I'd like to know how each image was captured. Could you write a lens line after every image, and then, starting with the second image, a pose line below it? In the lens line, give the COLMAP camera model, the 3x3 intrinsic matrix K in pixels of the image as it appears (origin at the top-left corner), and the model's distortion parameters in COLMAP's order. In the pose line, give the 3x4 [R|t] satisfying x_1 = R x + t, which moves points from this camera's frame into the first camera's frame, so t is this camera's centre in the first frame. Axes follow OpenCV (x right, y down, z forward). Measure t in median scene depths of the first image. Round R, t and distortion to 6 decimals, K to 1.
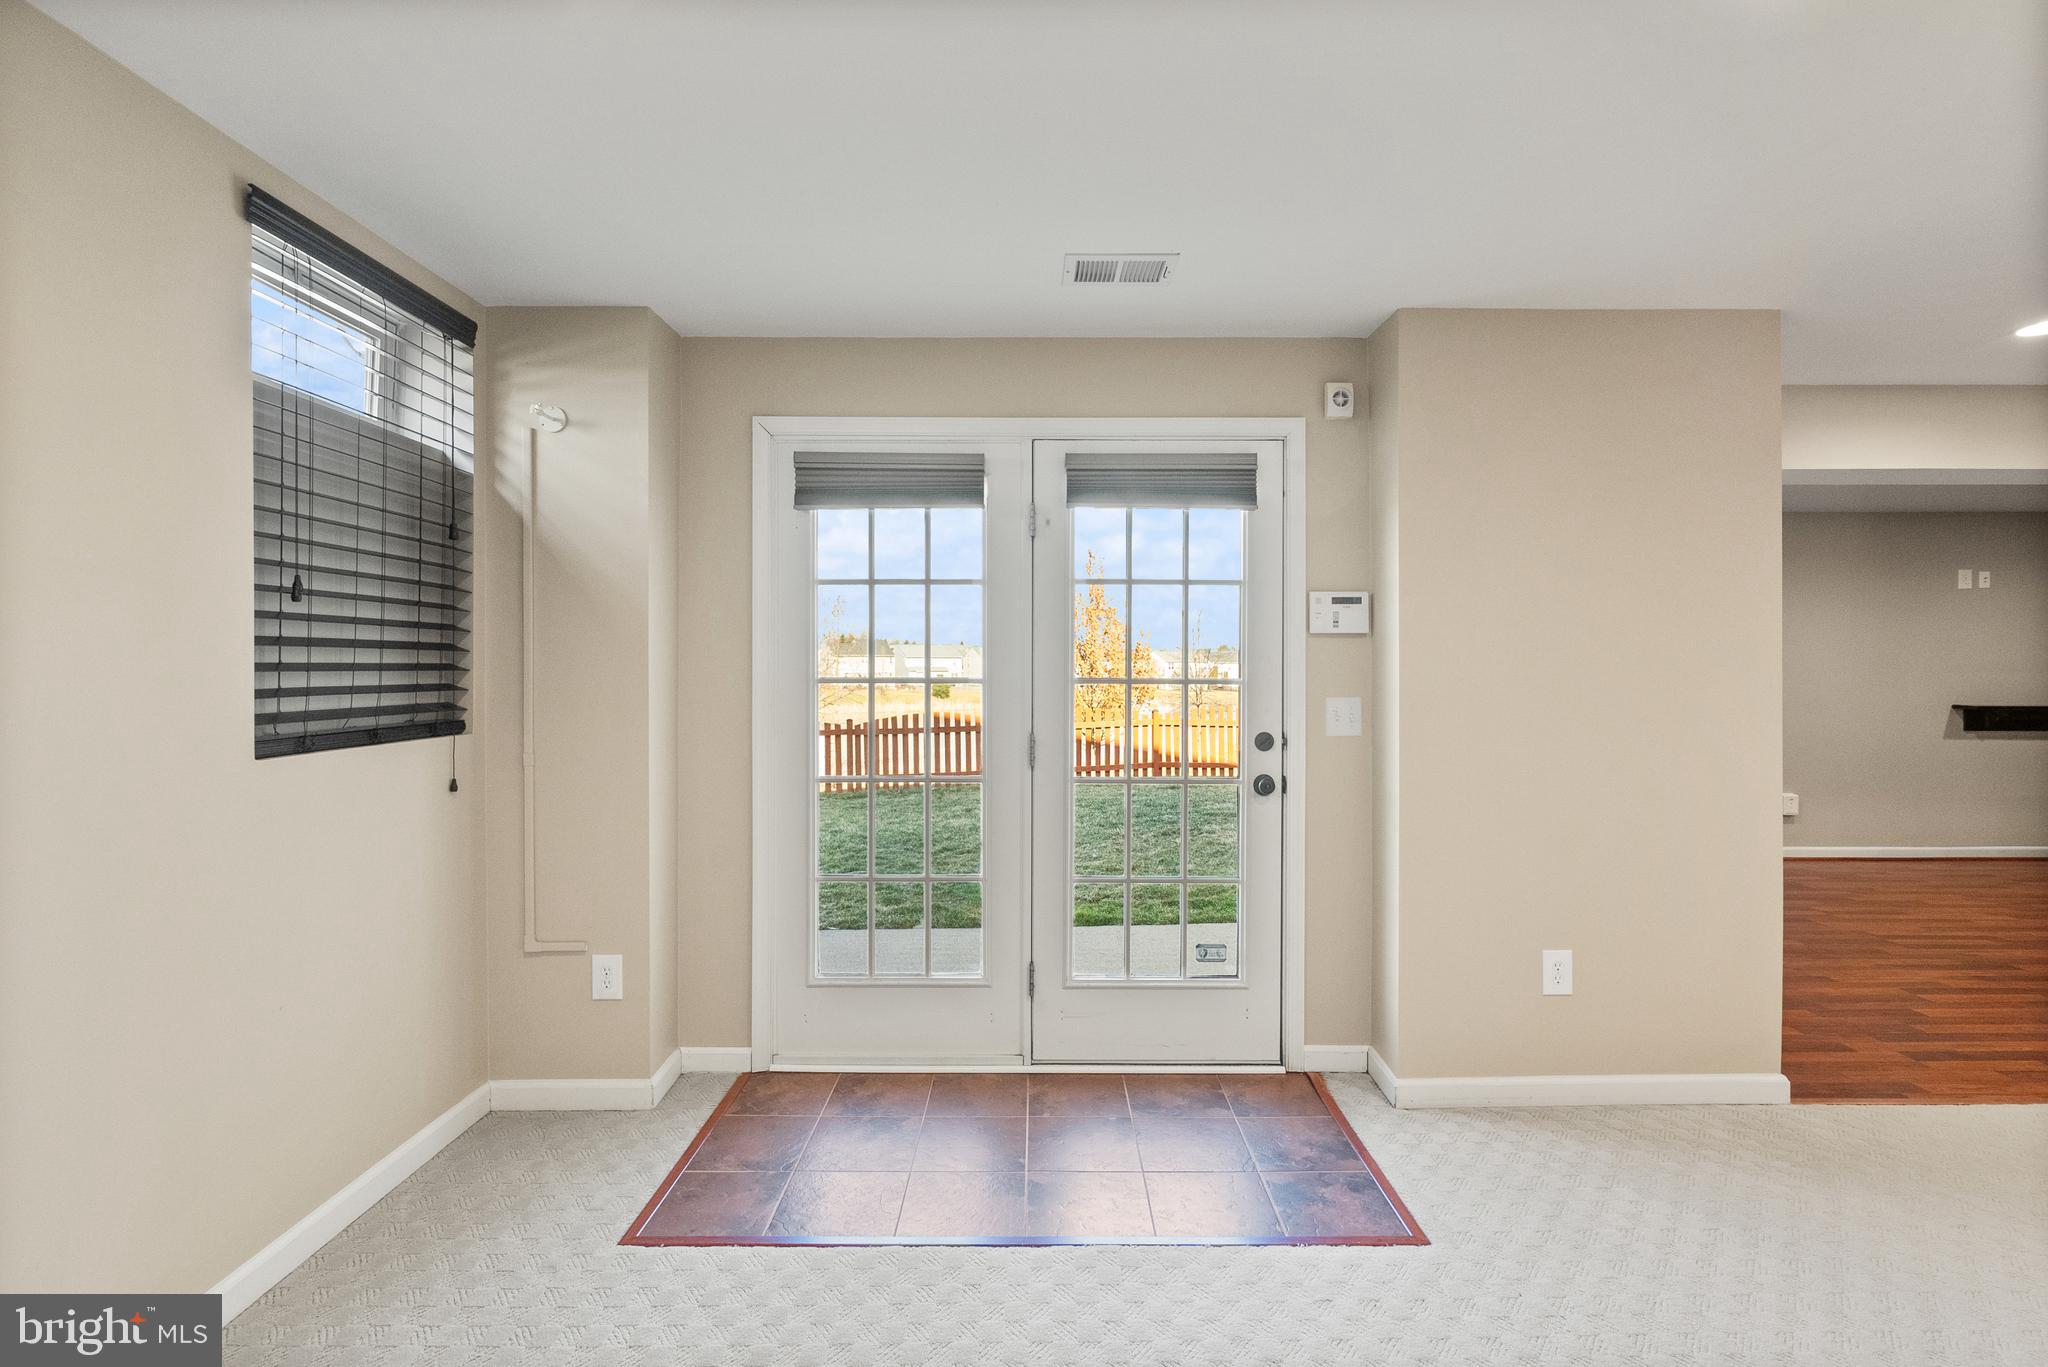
lens RADIAL K [[948.8, 0, 1036.3], [0, 948.8, 676.6], [0, 0, 1]] dist [-0.006318, 0.003516]
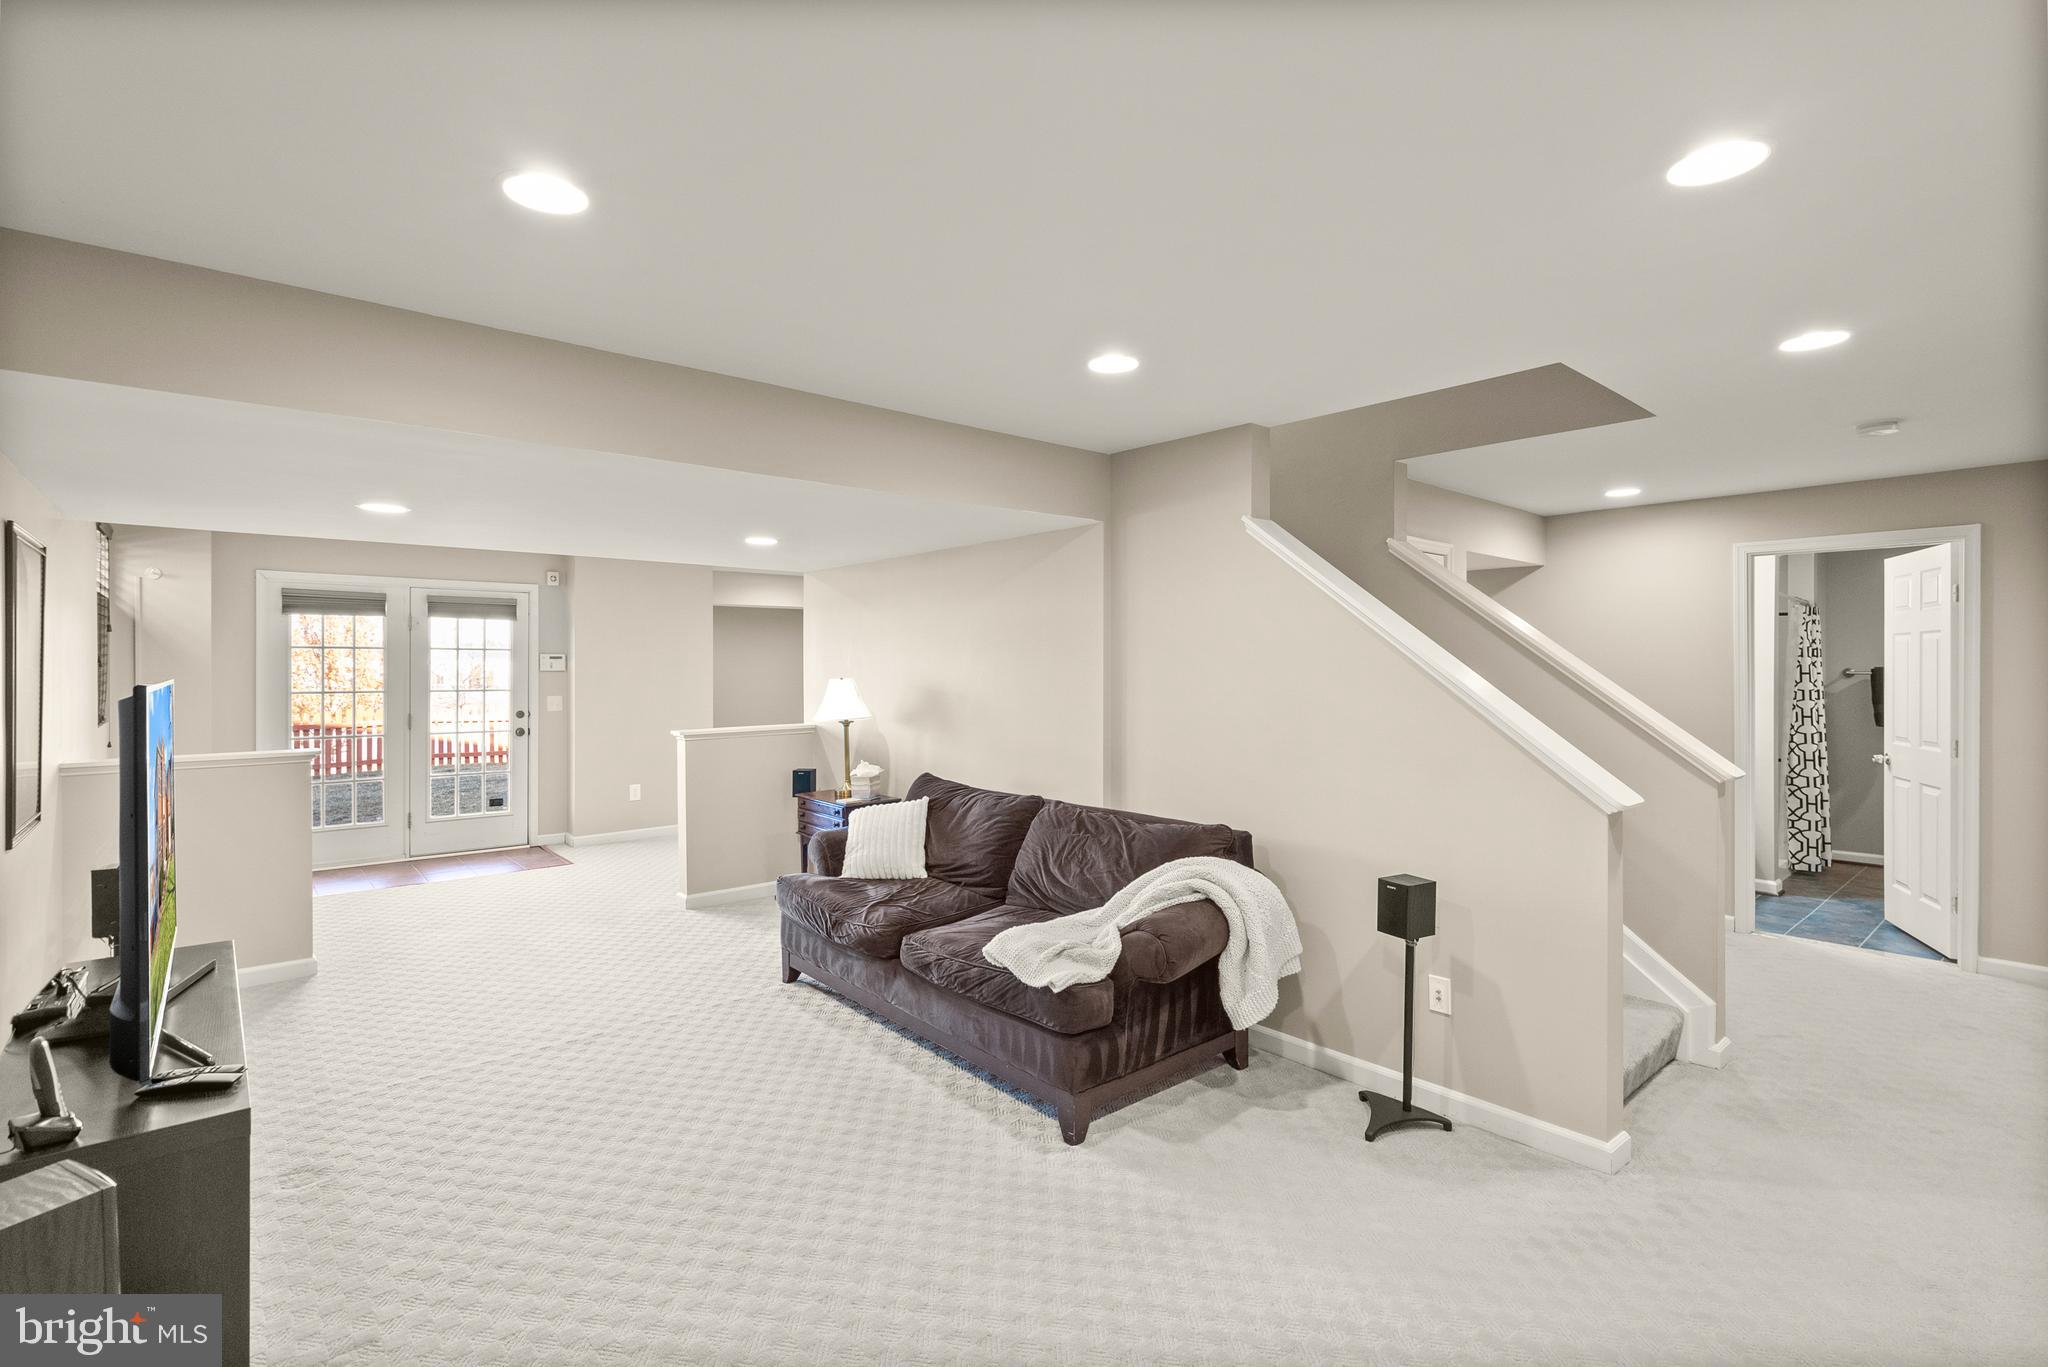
lens RADIAL K [[948.8, 0, 1030.3], [0, 948.8, 661.8], [0, 0, 1]] dist [-0.006318, 0.003516]
pose [[0.739324, 0.002800, 0.673344, -0.442781], [0.005287, 0.999936, -0.009963, -0.037629], [-0.673329, 0.010926, 0.739263, -1.734375]]
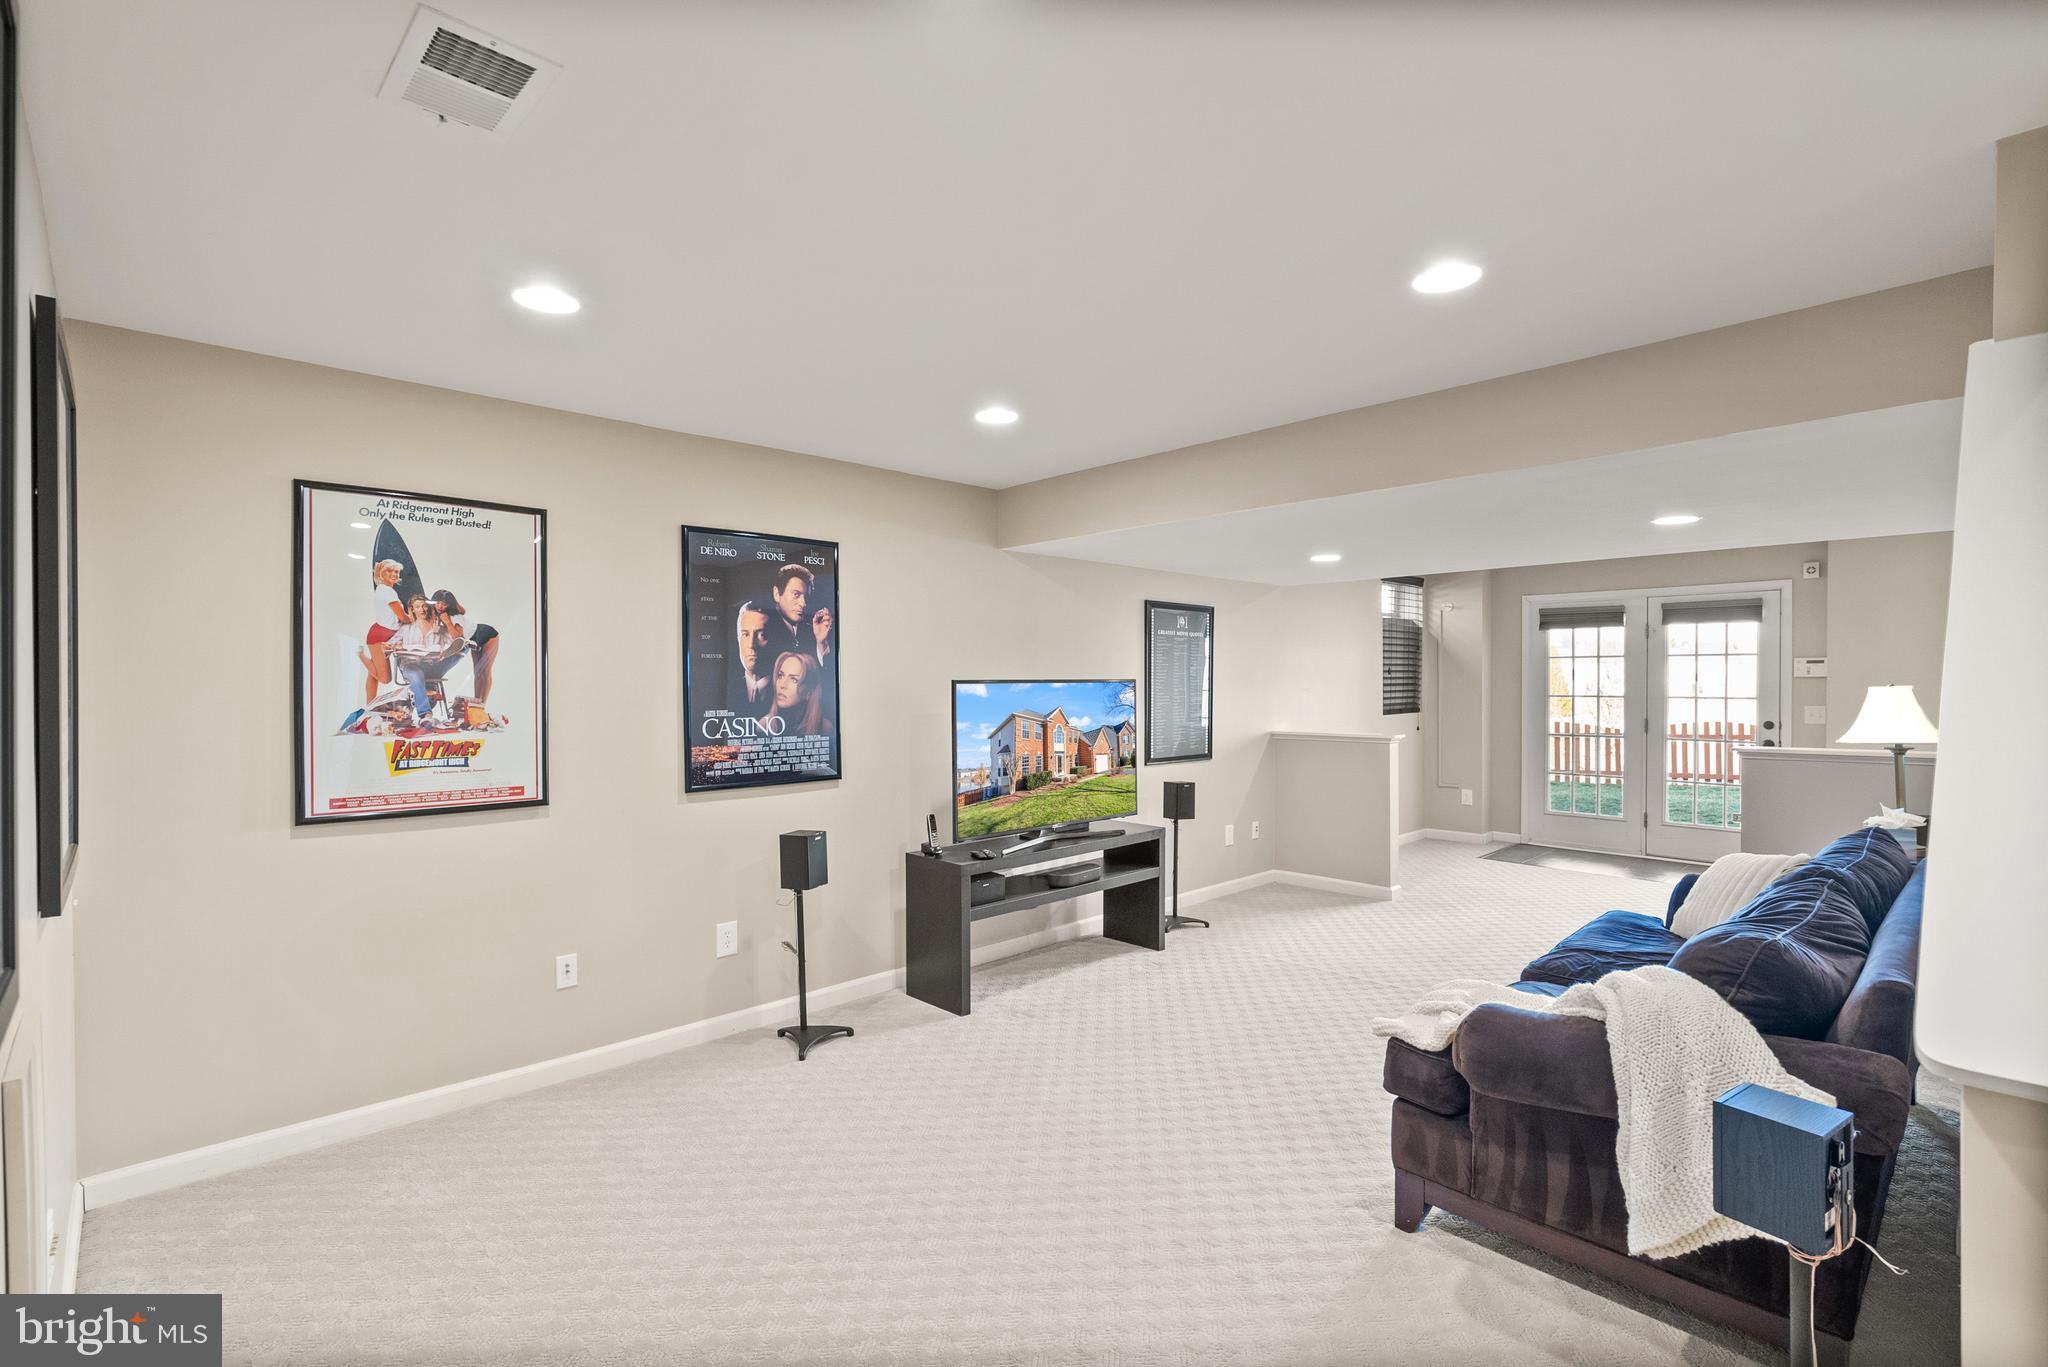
lens RADIAL K [[948.8, 0, 1018.5], [0, 948.8, 689.8], [0, 0, 1]] dist [-0.006318, 0.003516]
pose [[0.713721, 0.004758, -0.700414, 0.547268], [-0.000505, 0.999980, 0.006279, -0.027850], [0.700430, -0.004128, 0.713709, -1.857985]]
